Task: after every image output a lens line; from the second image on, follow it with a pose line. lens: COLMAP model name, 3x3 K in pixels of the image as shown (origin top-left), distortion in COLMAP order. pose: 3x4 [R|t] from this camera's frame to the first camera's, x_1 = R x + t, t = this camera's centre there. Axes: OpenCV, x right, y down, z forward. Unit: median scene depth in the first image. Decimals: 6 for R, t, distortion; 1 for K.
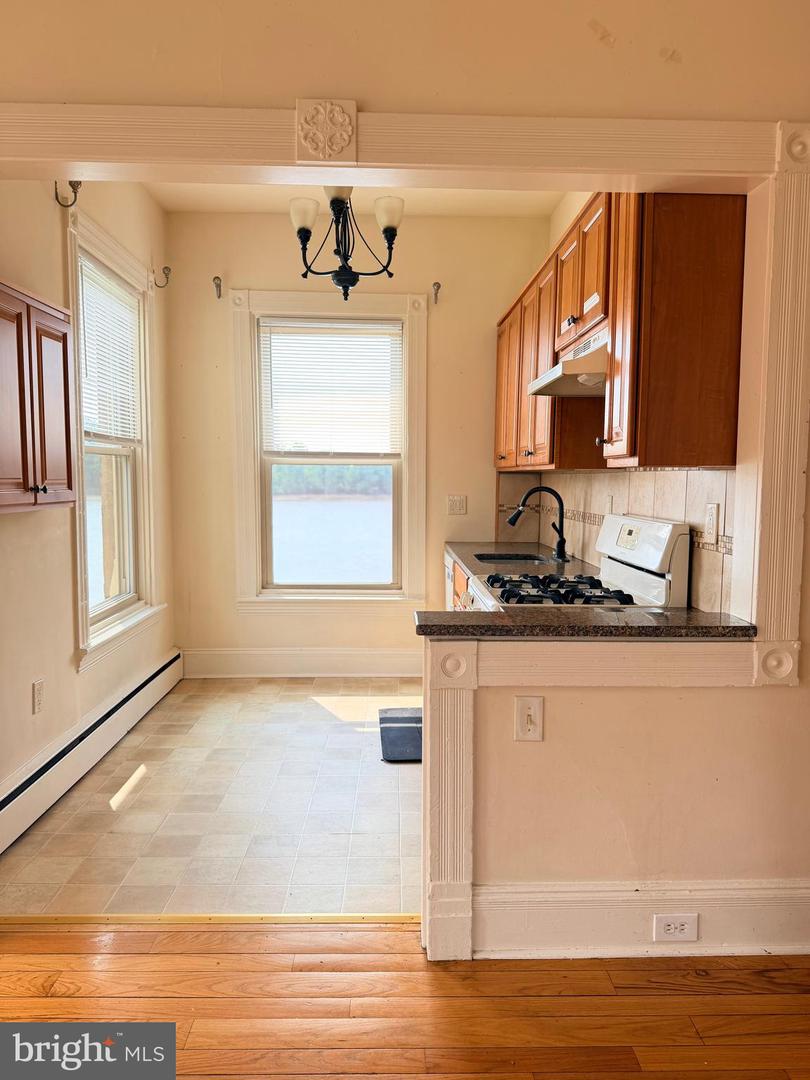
lens RADIAL K [[761.4, 0, 409.2], [0, 761.4, 547.9], [0, 0, 1]] dist [0.025580, -0.033649]
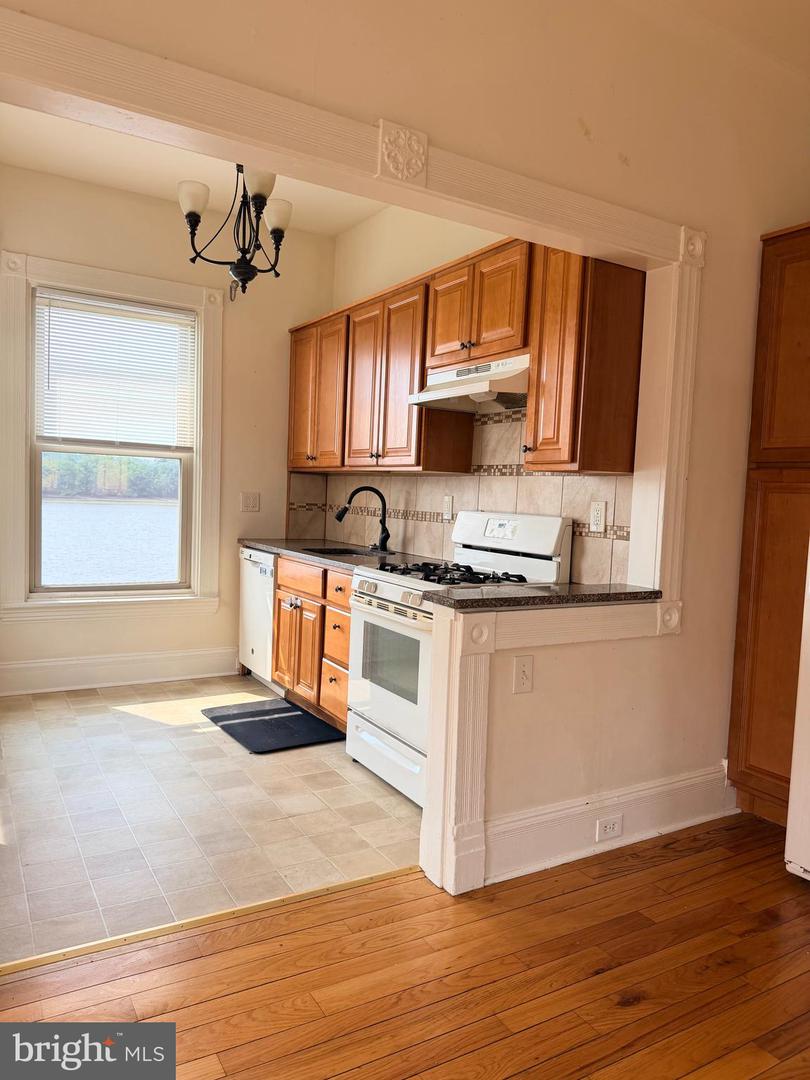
lens RADIAL K [[761.4, 0, 411.2], [0, 761.4, 544.9], [0, 0, 1]] dist [0.025580, -0.033649]
pose [[0.872103, -0.005608, 0.489290, -0.485450], [0.011408, 0.999896, -0.008873, 0.022847], [-0.489189, 0.013320, 0.872076, 0.027191]]
